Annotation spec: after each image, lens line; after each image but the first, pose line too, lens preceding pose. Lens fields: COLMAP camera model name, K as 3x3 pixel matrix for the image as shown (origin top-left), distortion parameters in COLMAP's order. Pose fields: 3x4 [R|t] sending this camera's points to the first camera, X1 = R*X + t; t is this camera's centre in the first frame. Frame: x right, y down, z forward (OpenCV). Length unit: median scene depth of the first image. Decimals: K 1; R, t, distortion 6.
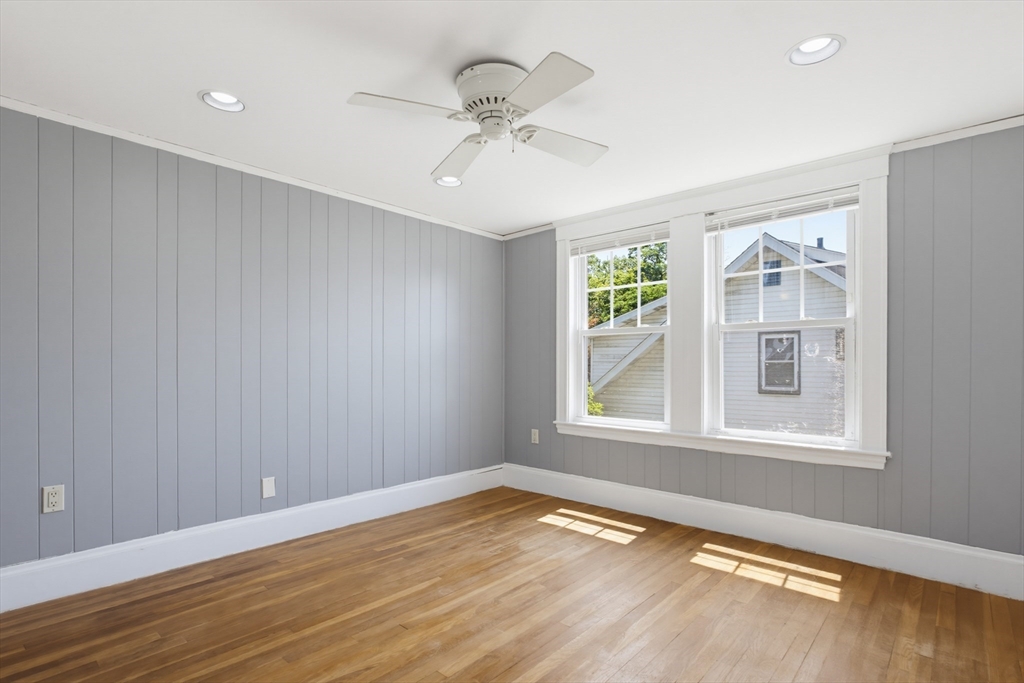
lens RADIAL K [[502.9, 0, 526.5], [0, 502.9, 367.5], [0, 0, 1]] dist [-0.003744, 0.002677]
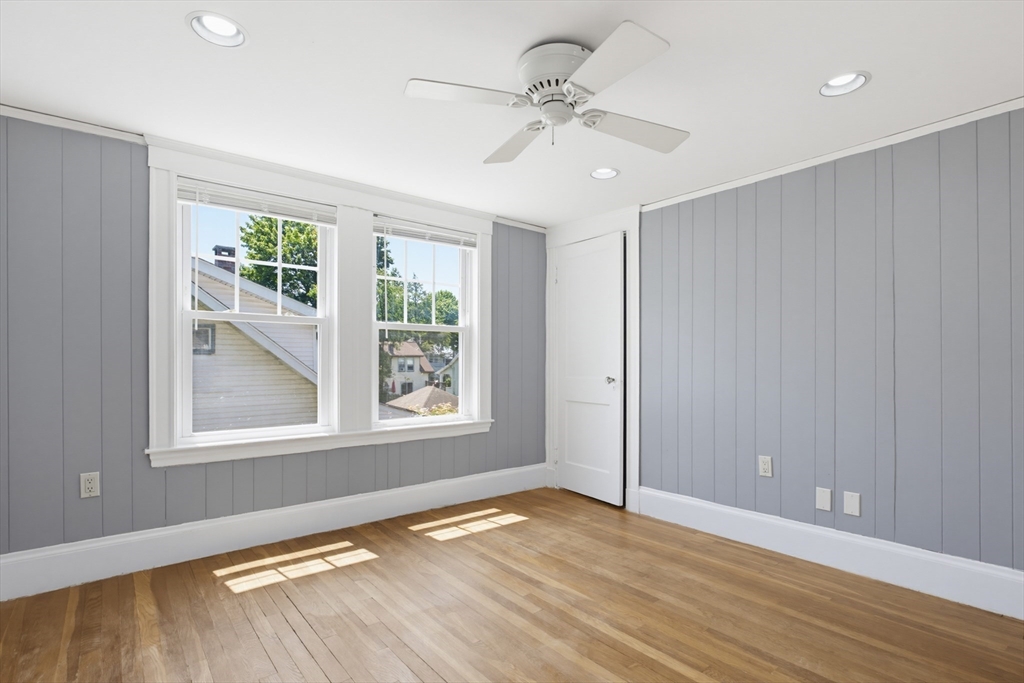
lens RADIAL K [[502.9, 0, 524.5], [0, 502.9, 358.0], [0, 0, 1]] dist [-0.003744, 0.002677]
pose [[0.157892, 0.004443, 0.987446, -0.642345], [0.001431, 0.999988, -0.004728, -0.006519], [-0.987455, 0.002160, 0.157884, 0.566992]]
